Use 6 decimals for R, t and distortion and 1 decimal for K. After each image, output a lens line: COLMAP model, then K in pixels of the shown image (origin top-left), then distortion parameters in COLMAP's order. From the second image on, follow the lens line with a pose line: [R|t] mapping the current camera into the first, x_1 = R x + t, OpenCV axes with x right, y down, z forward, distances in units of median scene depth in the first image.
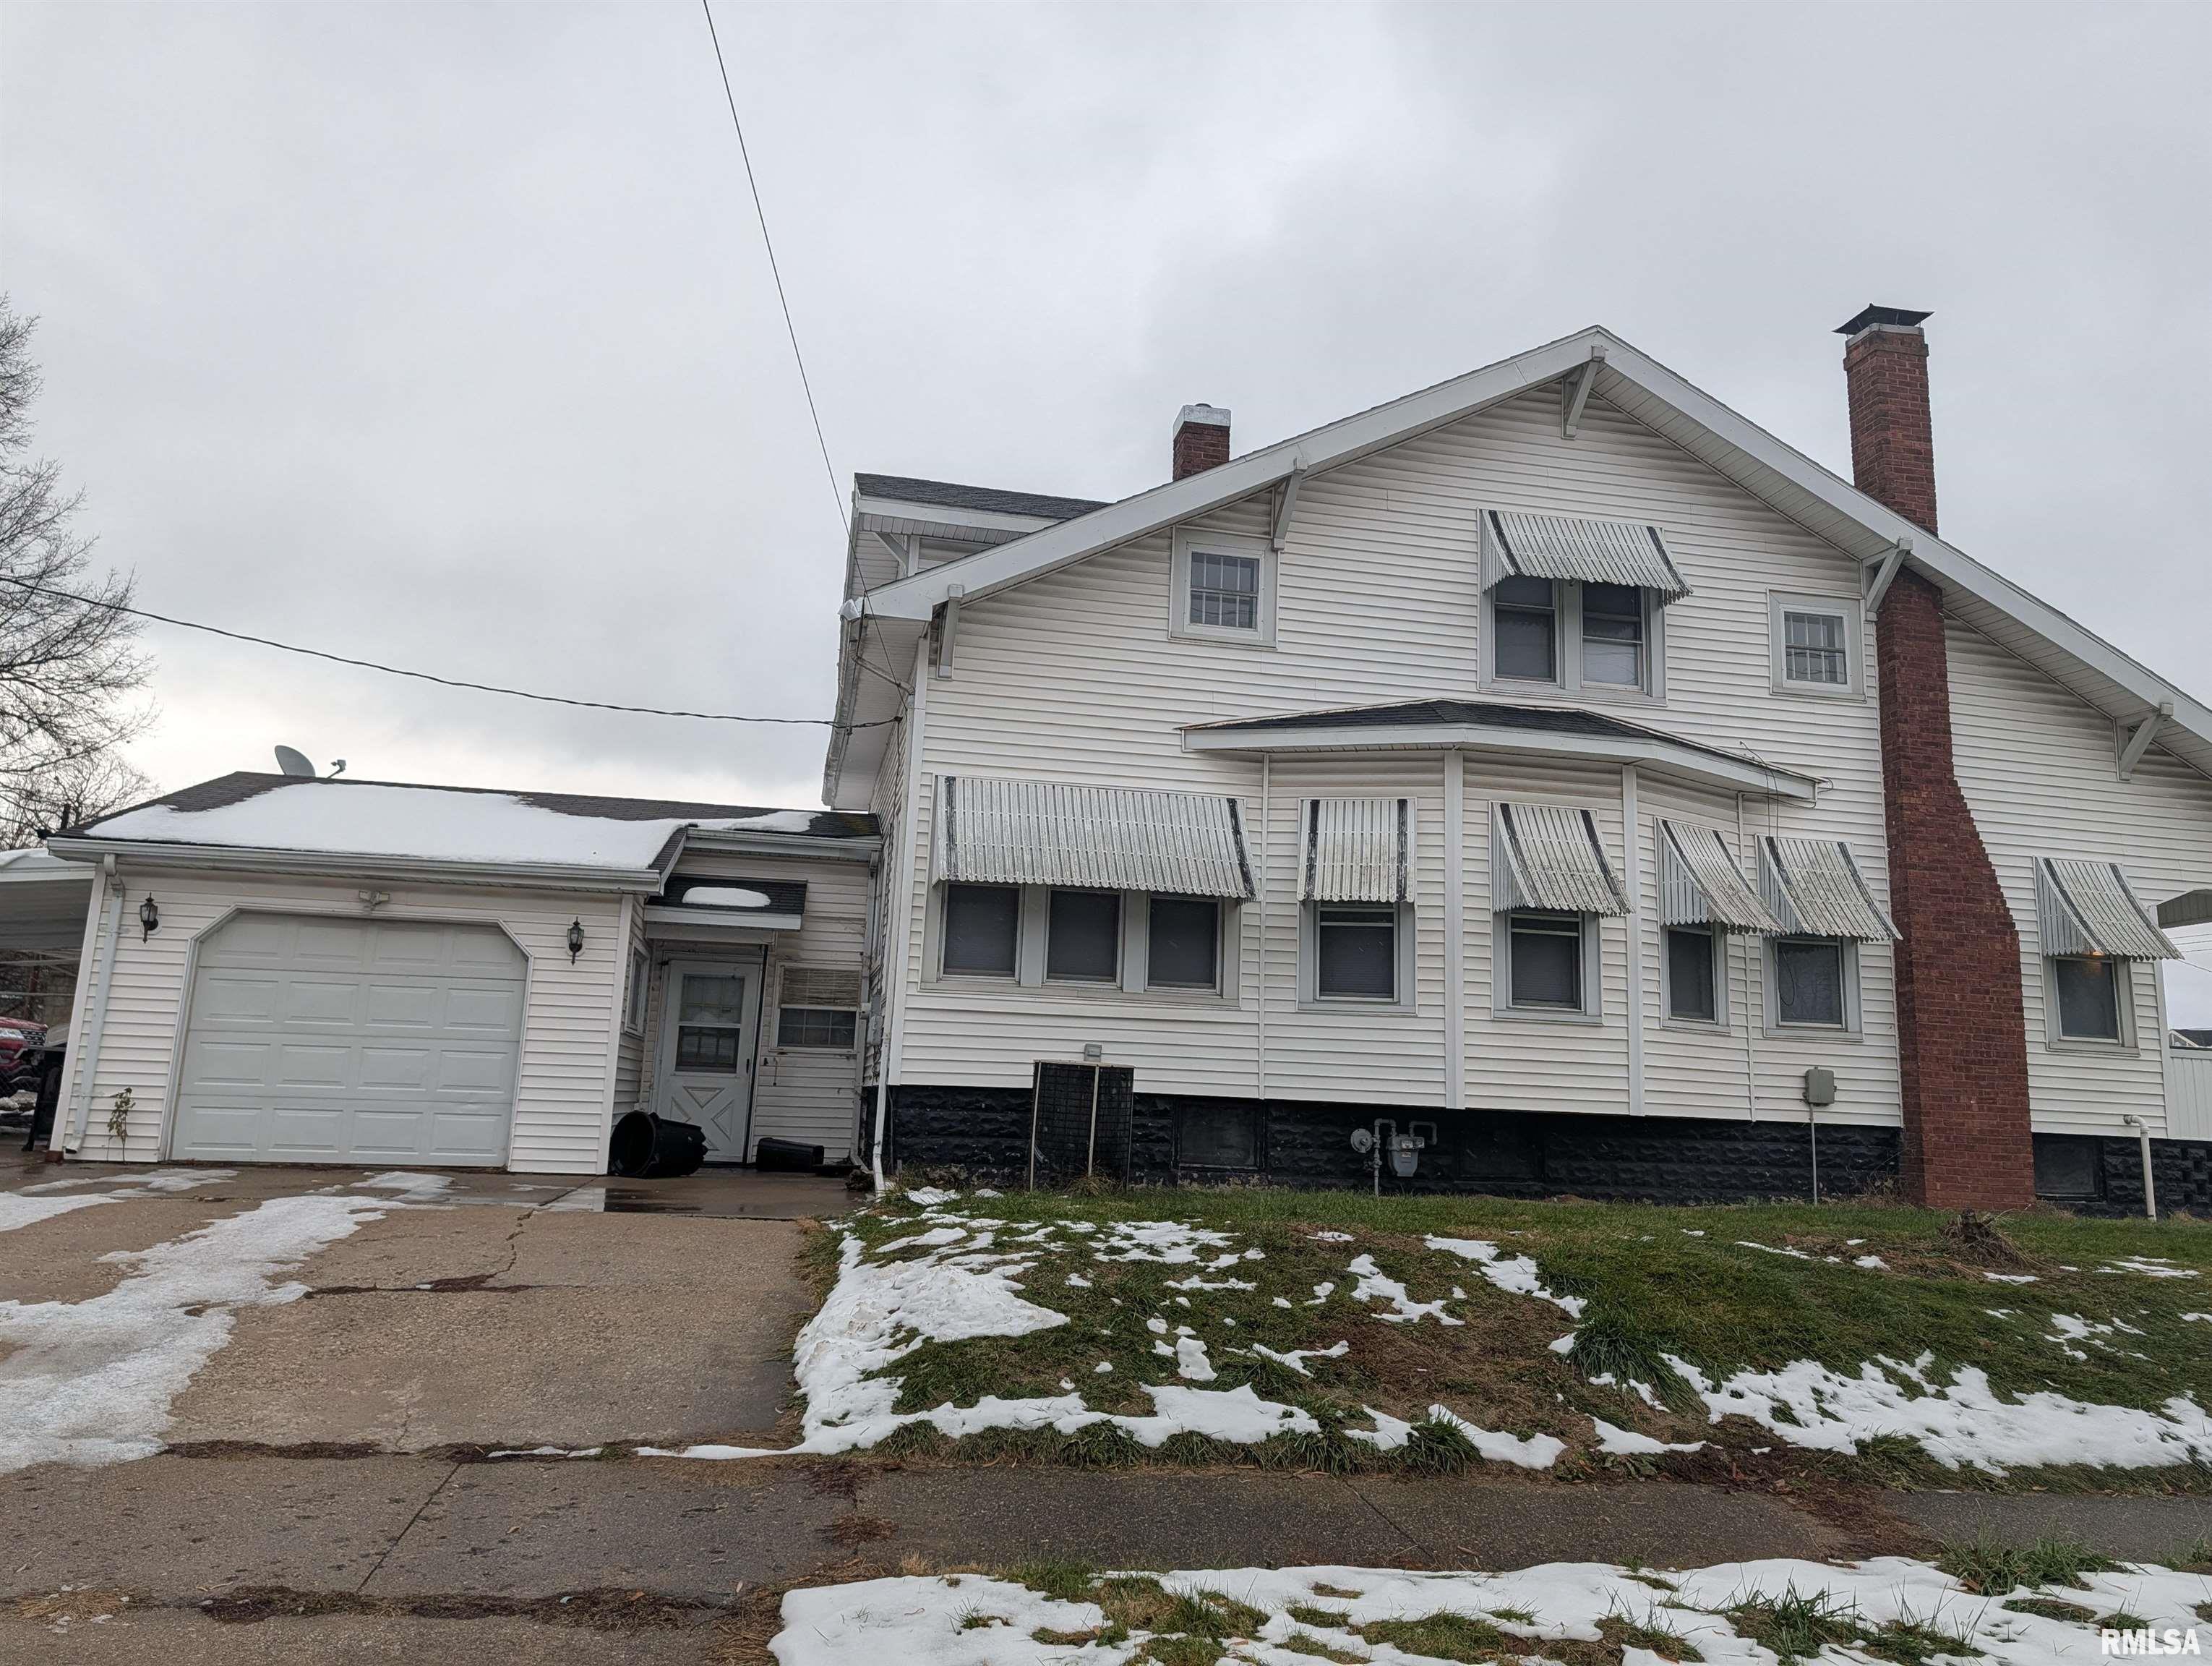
lens RADIAL K [[1539.6, 0, 1025.2], [0, 1539.6, 819.7], [0, 0, 1]] dist [0.008542, 0.006398]
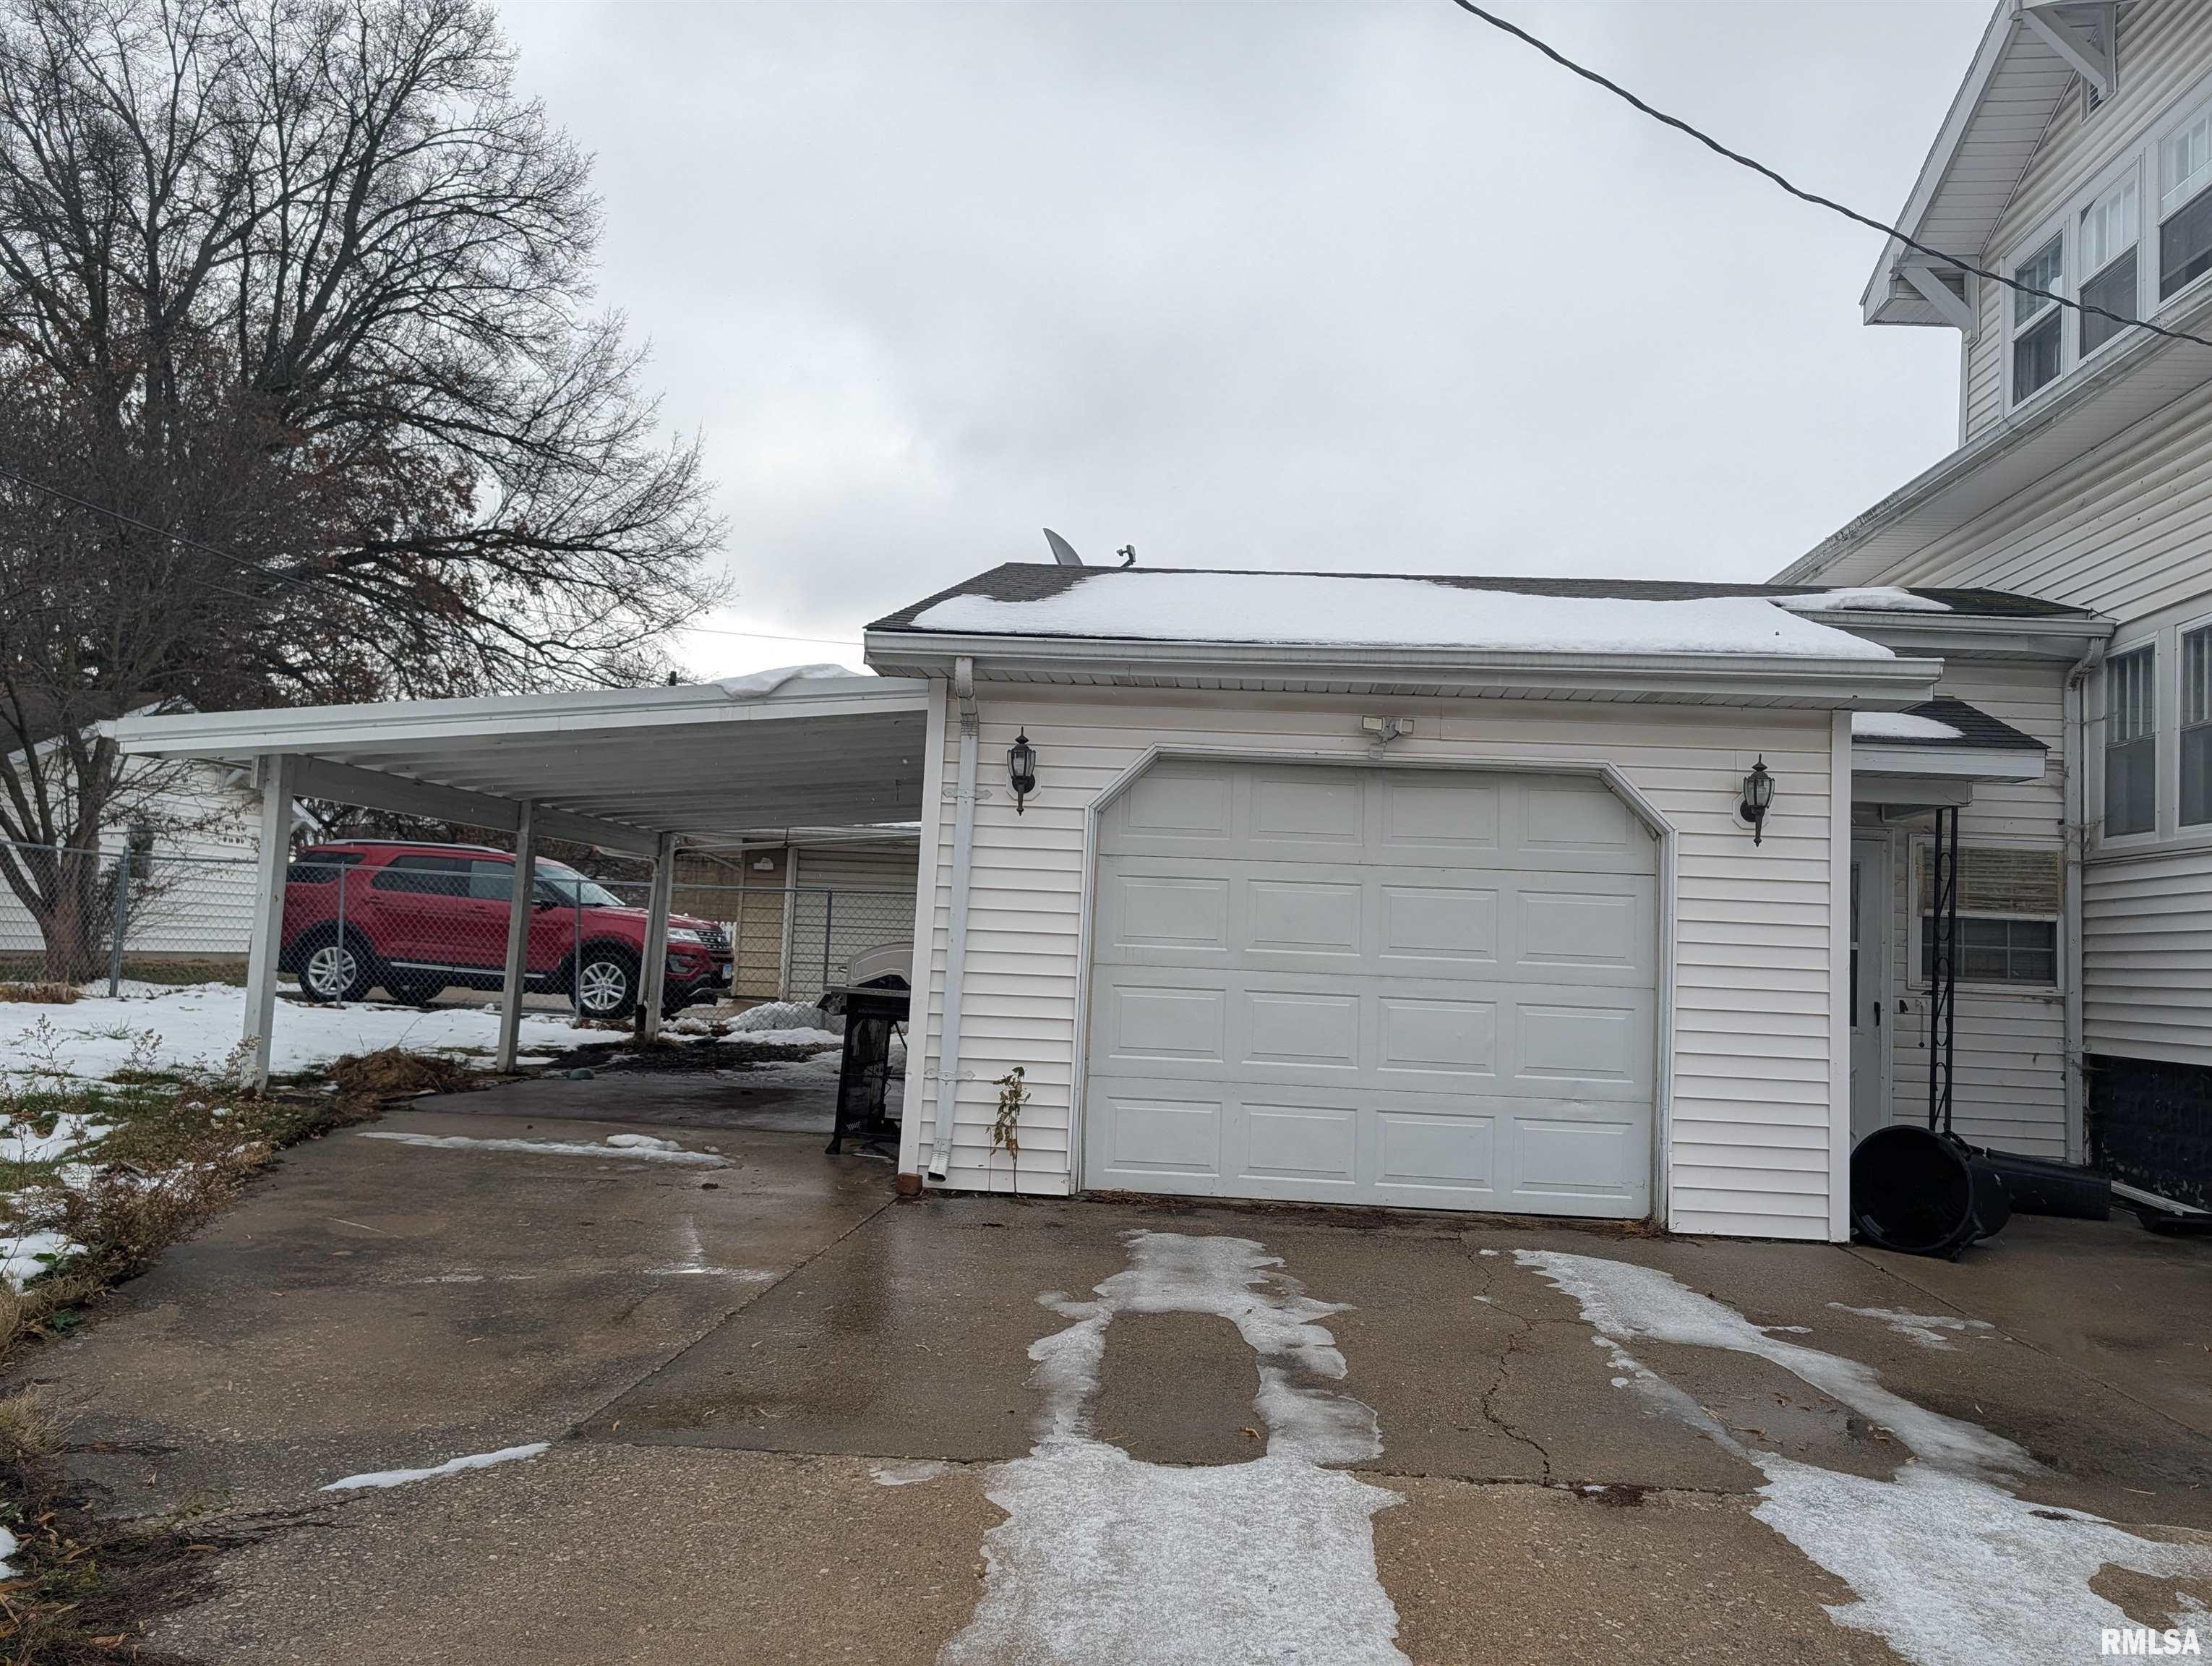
lens RADIAL K [[1577.4, 0, 1106.0], [0, 1577.4, 833.0], [0, 0, 1]] dist [0.032032, 0.000859]
pose [[0.967935, -0.010914, -0.250962, -0.375548], [0.033280, 0.995821, 0.085052, 0.036321], [0.248985, -0.090677, 0.964253, 0.423854]]
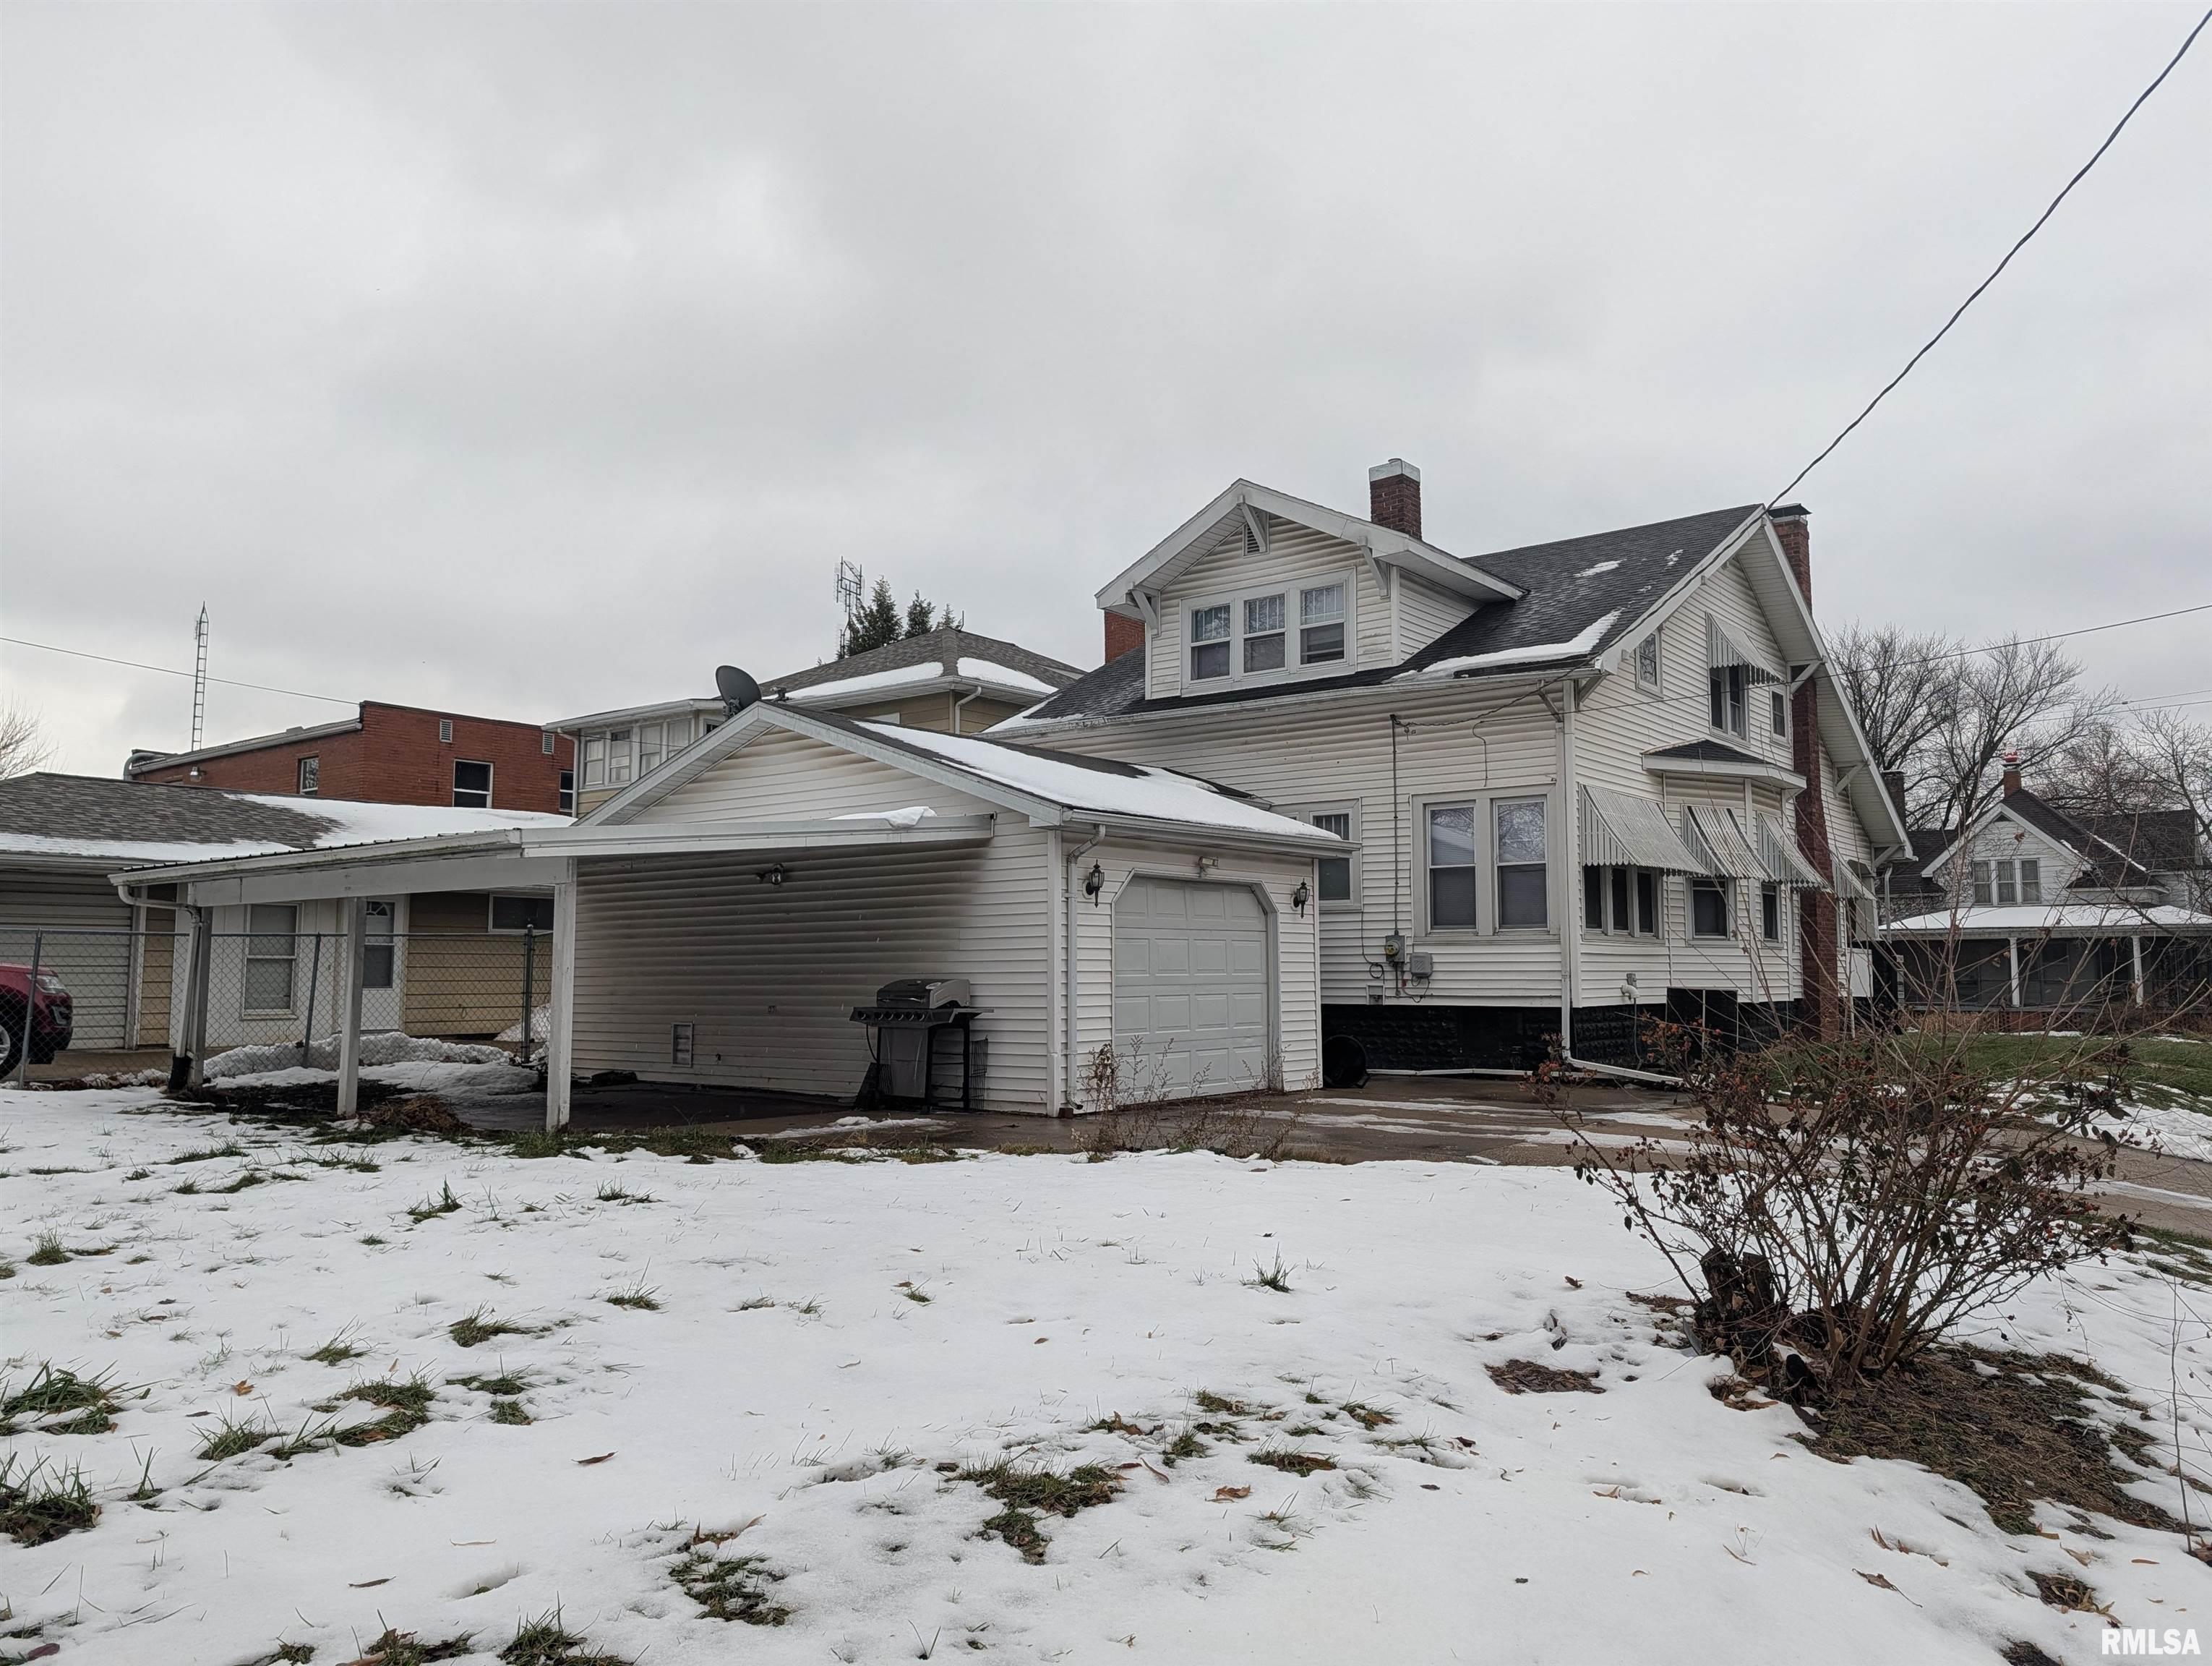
lens RADIAL K [[1577.4, 0, 1106.0], [0, 1577.4, 833.0], [0, 0, 1]] dist [0.032032, 0.000859]
pose [[0.757639, 0.019366, 0.652386, -1.216293], [-0.087525, 0.993546, 0.072153, -0.046764], [-0.646778, -0.111766, 0.754445, 0.182201]]
